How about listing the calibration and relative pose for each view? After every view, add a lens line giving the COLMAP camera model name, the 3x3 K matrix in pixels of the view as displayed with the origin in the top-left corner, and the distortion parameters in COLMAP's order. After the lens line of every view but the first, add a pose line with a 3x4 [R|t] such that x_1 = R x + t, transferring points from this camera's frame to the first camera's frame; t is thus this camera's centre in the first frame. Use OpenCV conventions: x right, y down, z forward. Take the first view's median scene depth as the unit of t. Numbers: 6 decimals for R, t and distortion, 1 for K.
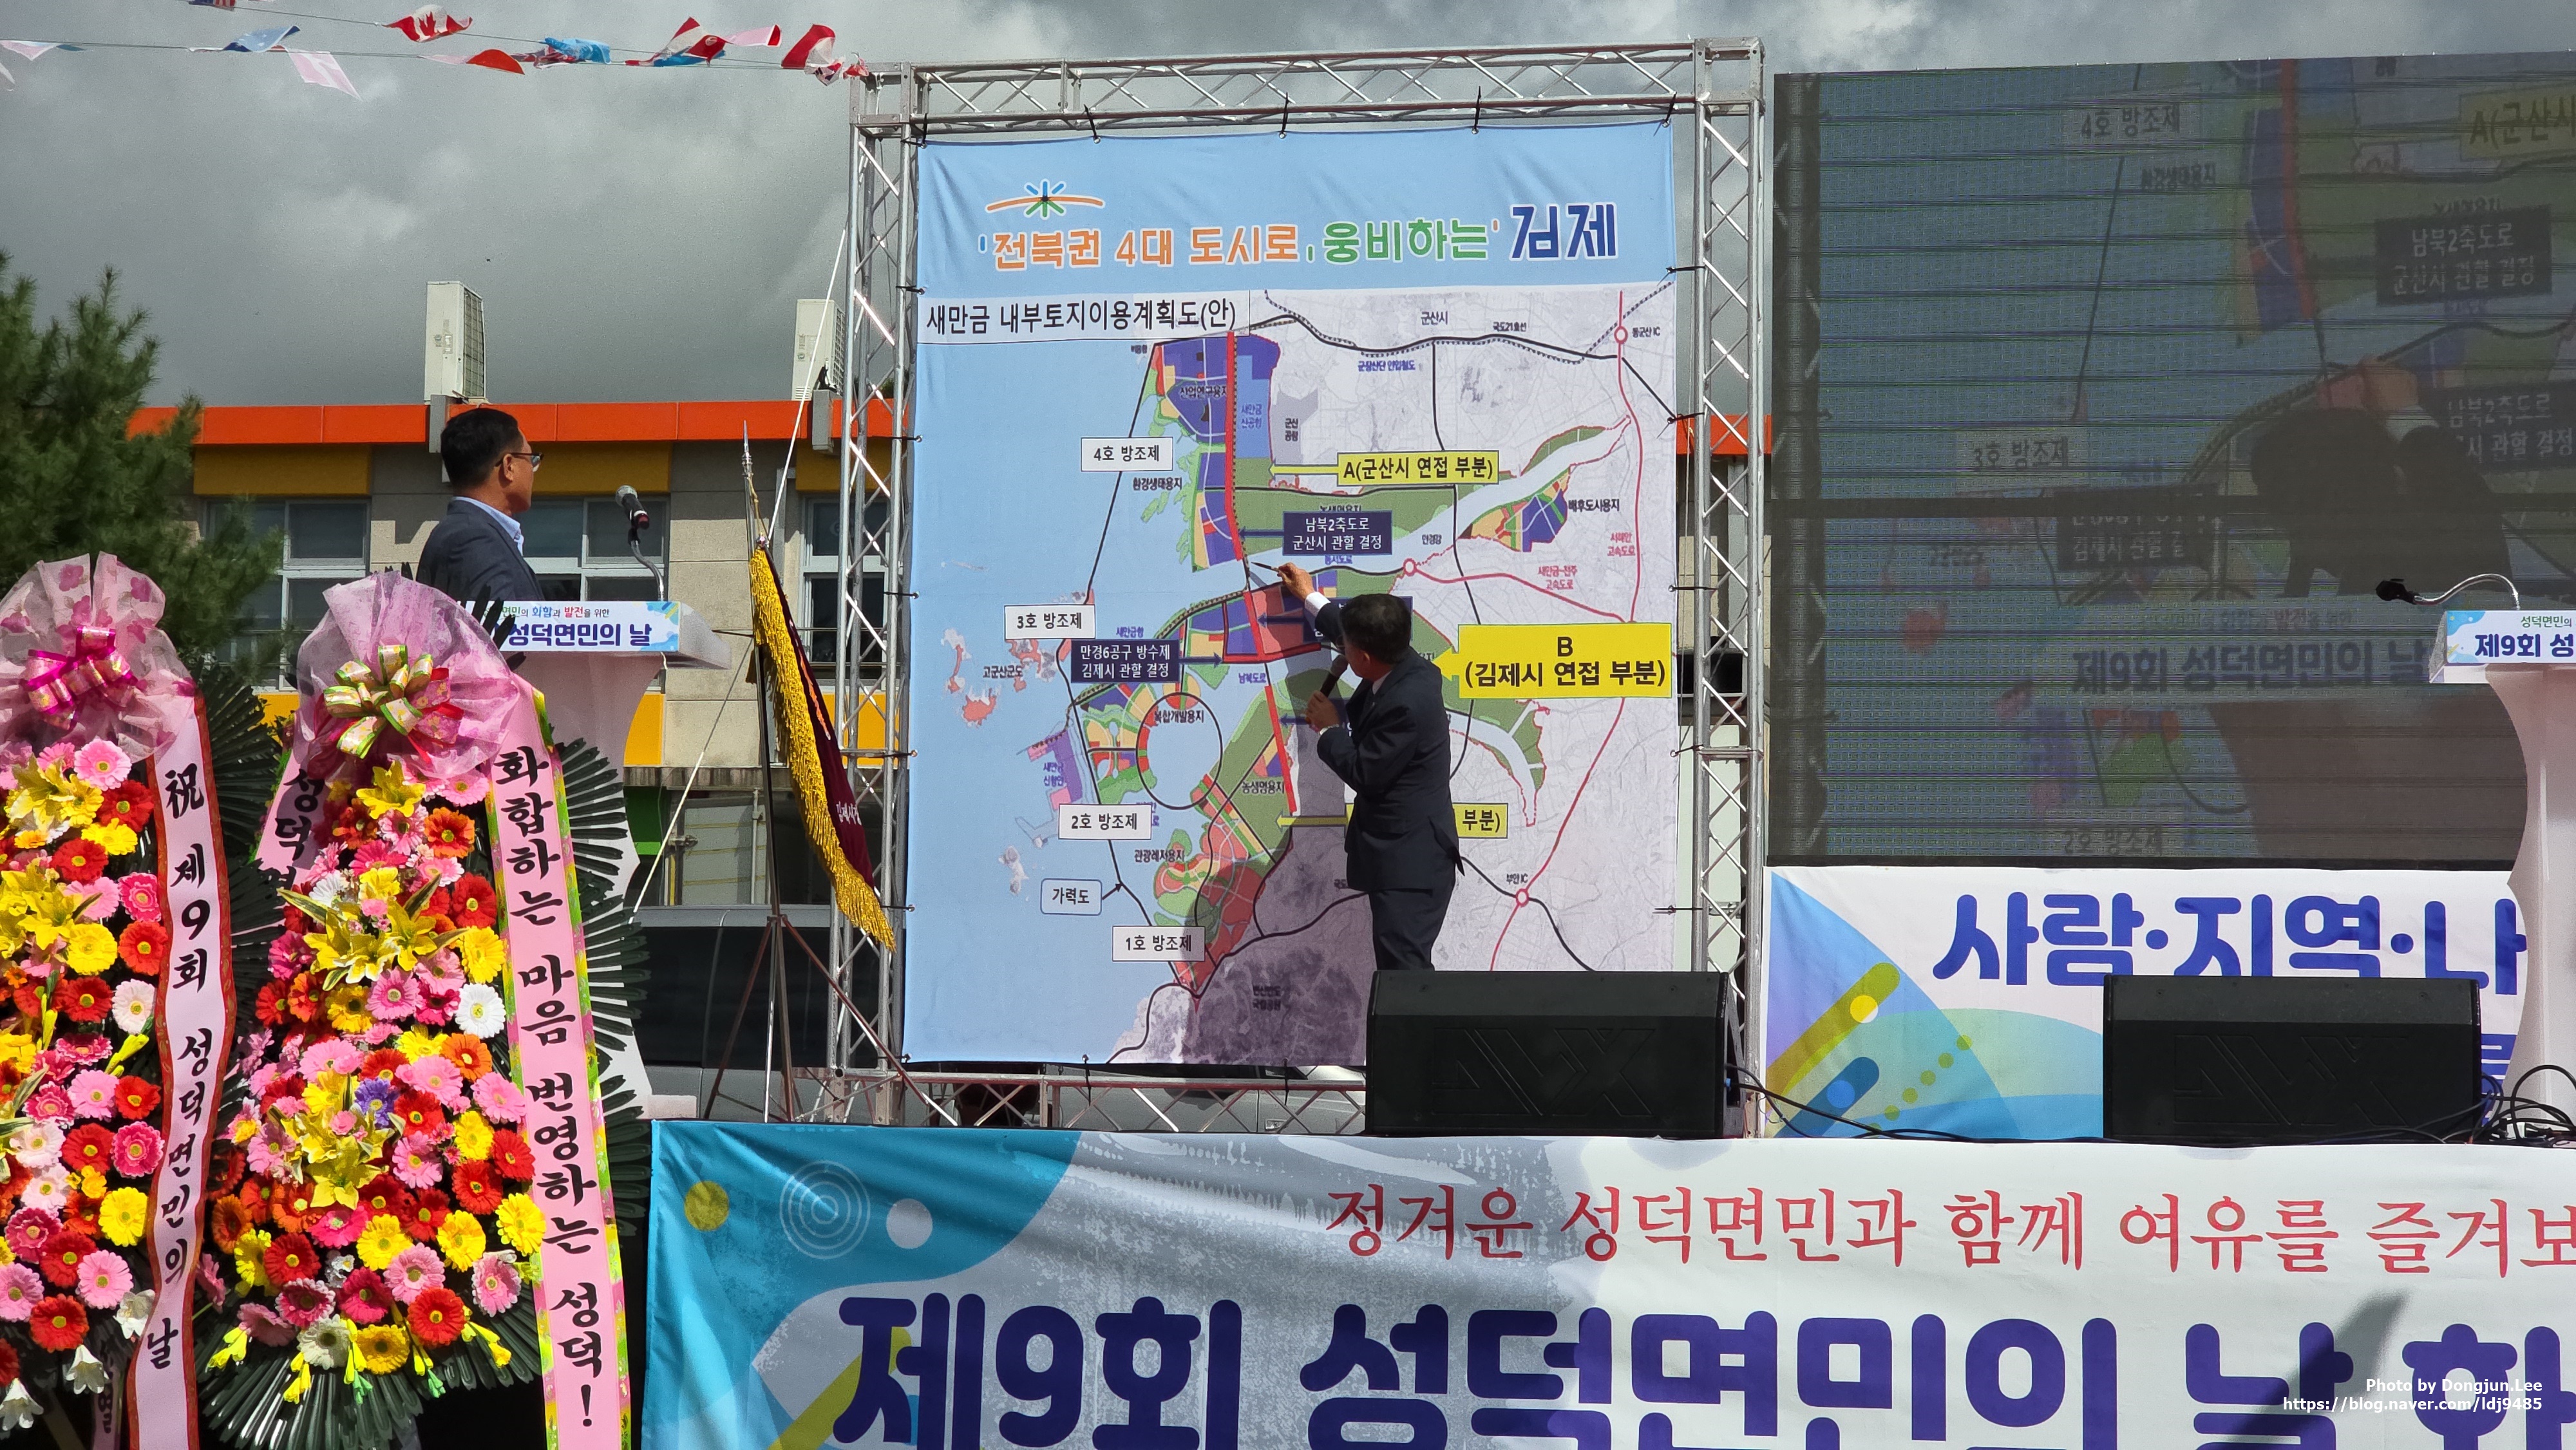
lens RADIAL K [[4964.3, 0, 1288.0], [0, 4964.3, 725.0], [0, 0, 1]] dist [-0.597856, 6.882601]
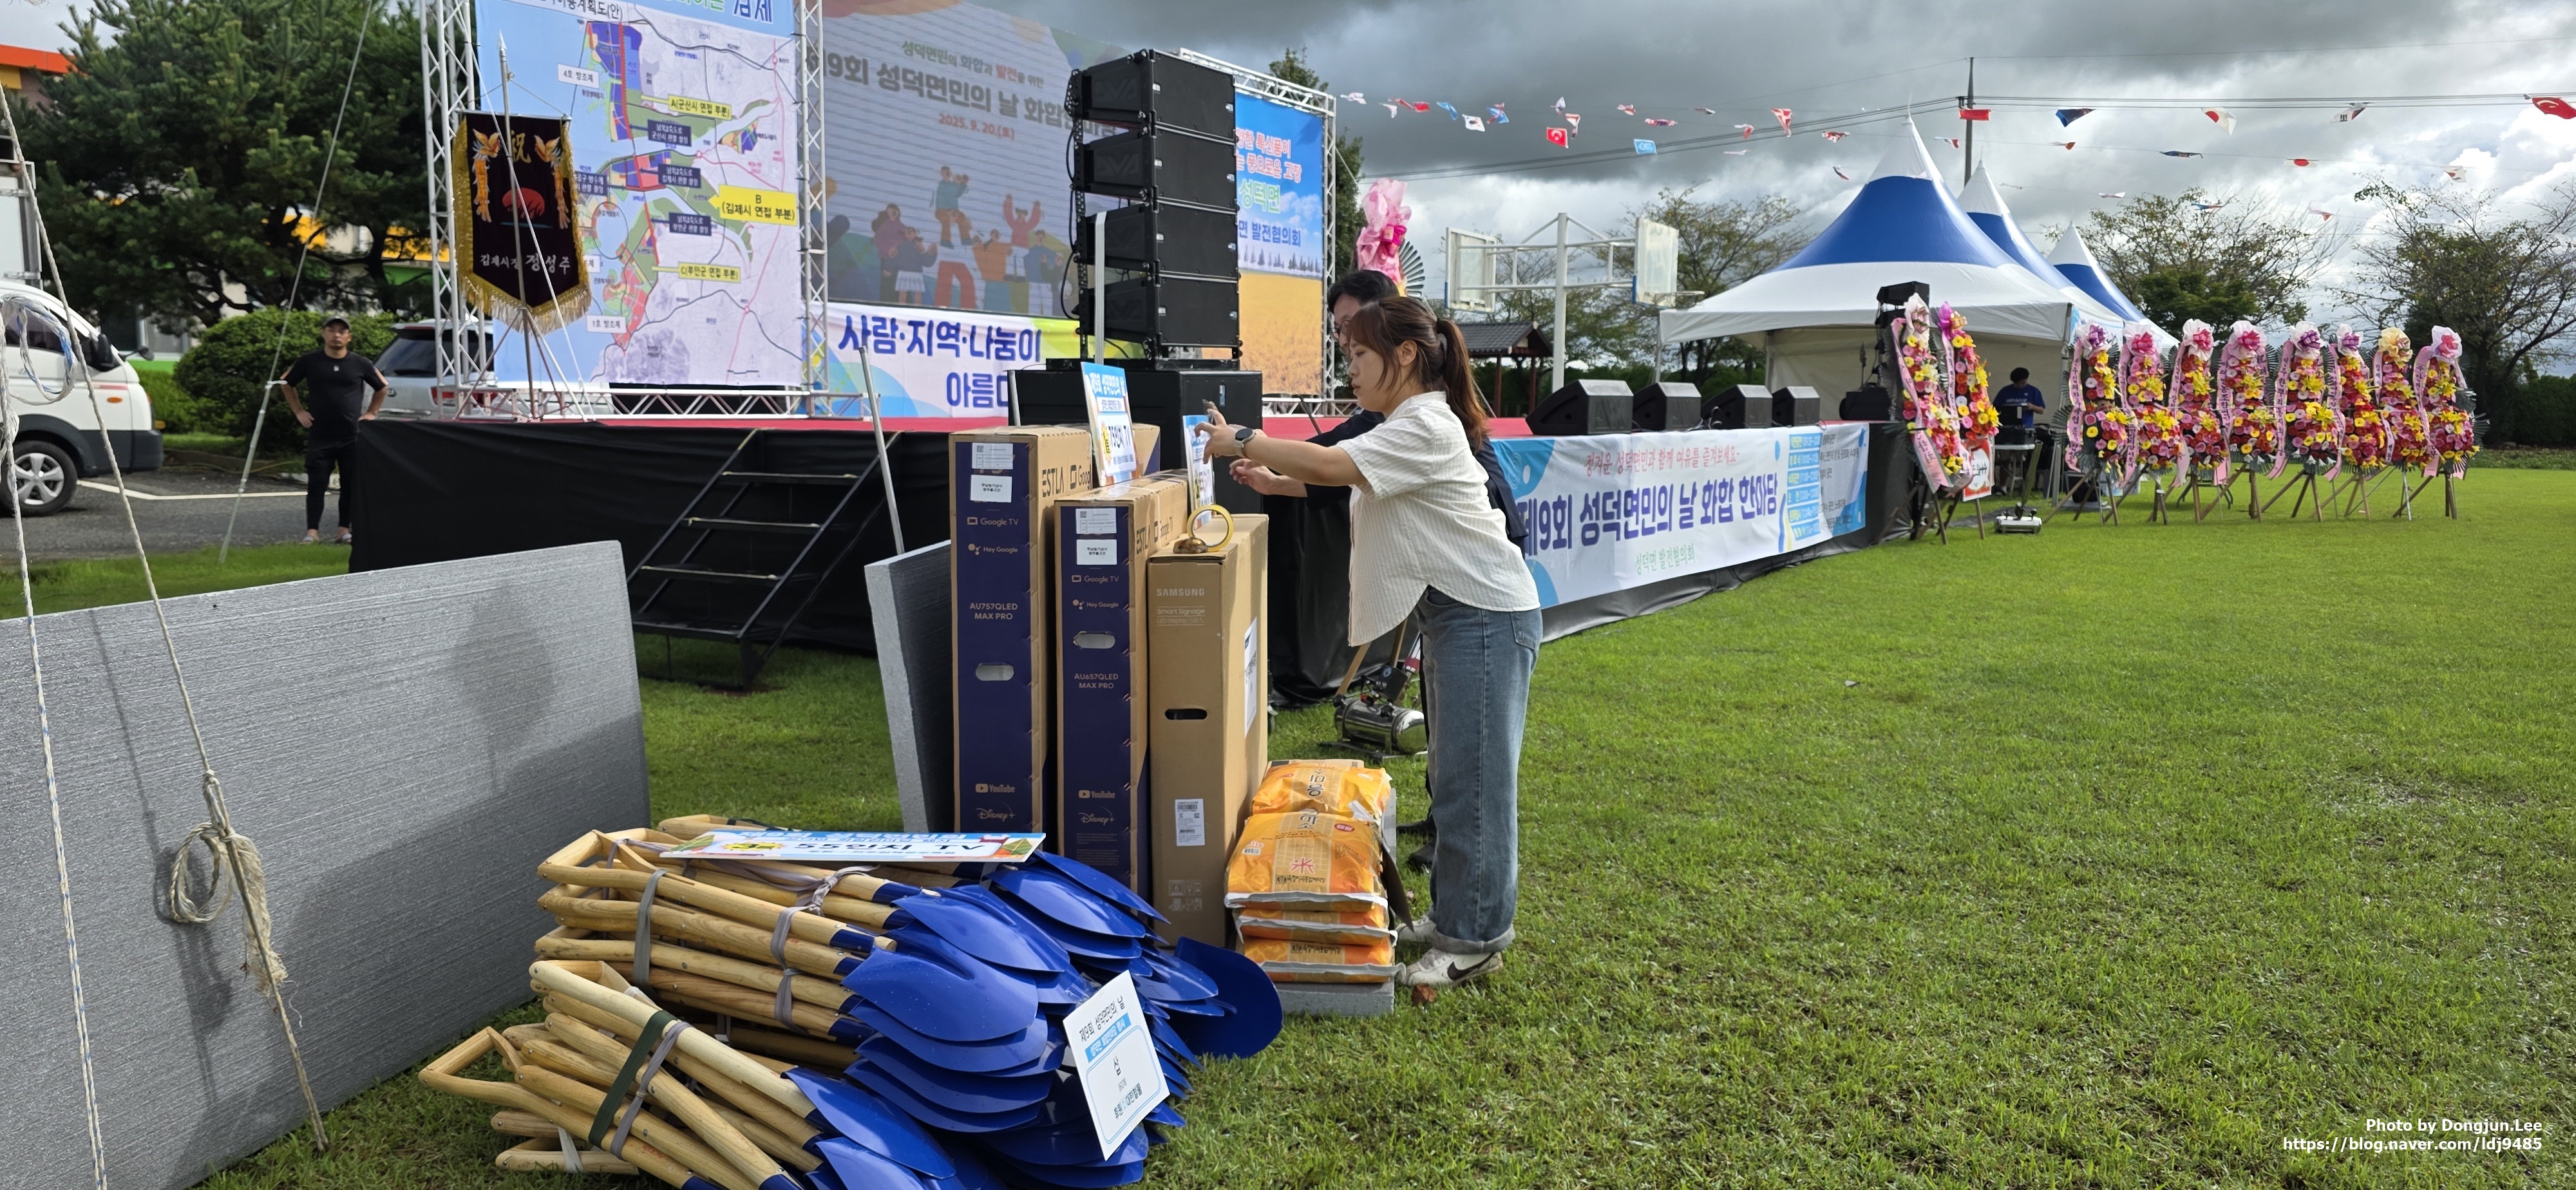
lens RADIAL K [[1726.8, 0, 1288.0], [0, 1726.8, 595.0], [0, 0, 1]] dist [0.038015, -0.030505]
pose [[0.352035, -0.117255, 0.928613, -0.623104], [-0.086848, 0.983750, 0.157141, 0.016742], [-0.931949, -0.135967, 0.336131, 0.477920]]
